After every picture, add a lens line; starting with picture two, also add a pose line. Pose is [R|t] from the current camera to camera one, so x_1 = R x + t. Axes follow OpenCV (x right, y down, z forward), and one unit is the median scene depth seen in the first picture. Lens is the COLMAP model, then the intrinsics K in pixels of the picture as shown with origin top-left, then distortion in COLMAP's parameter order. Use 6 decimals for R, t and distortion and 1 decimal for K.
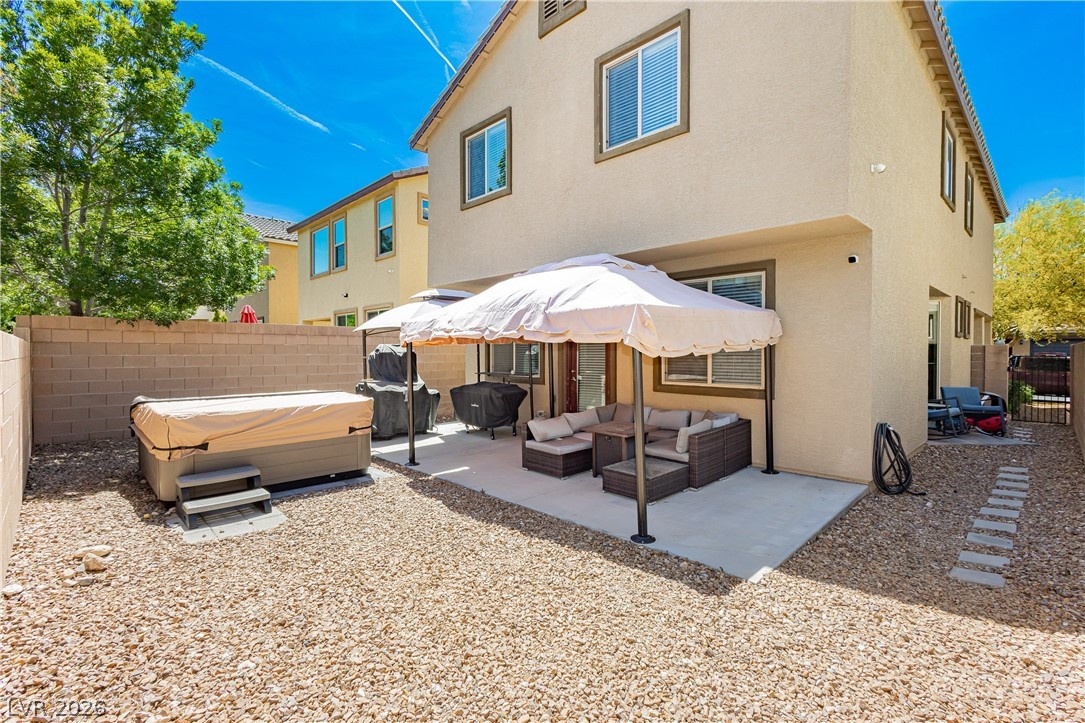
lens RADIAL K [[496.4, 0, 545.2], [0, 496.4, 357.7], [0, 0, 1]] dist [0.001796, -0.001176]
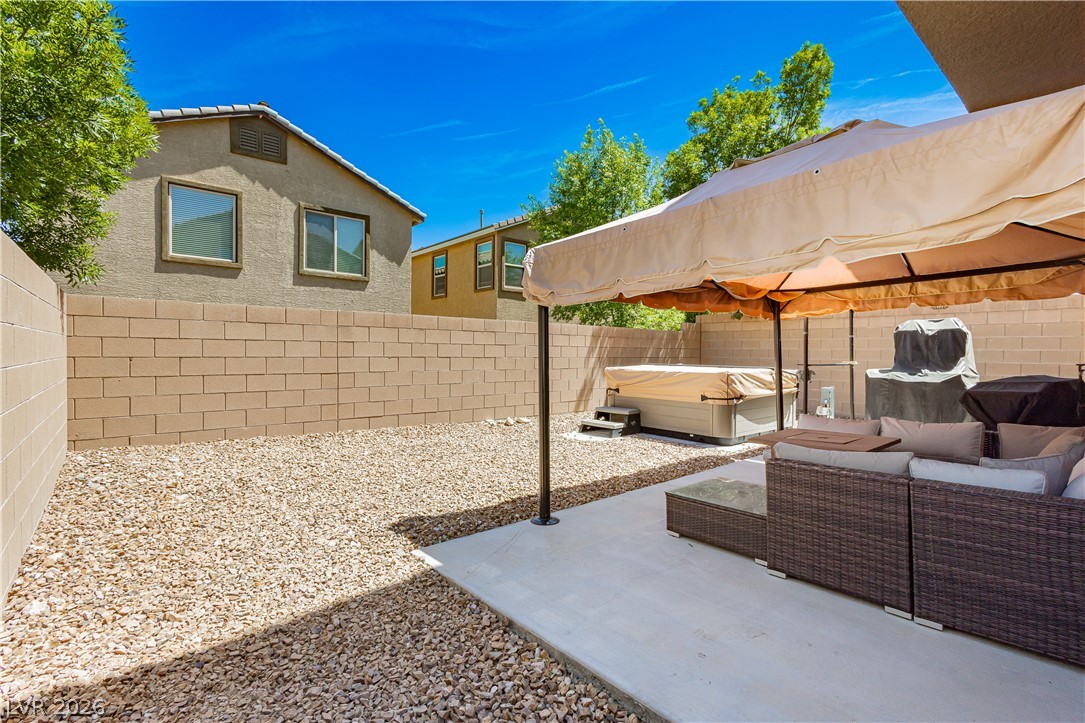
lens RADIAL K [[496.4, 0, 545.2], [0, 496.4, 357.7], [0, 0, 1]] dist [0.001796, -0.001176]
pose [[-0.076812, 0.010434, -0.996991, 0.881777], [-0.021910, 0.999686, 0.012150, 0.062510], [0.996805, 0.022778, -0.076559, 0.891333]]
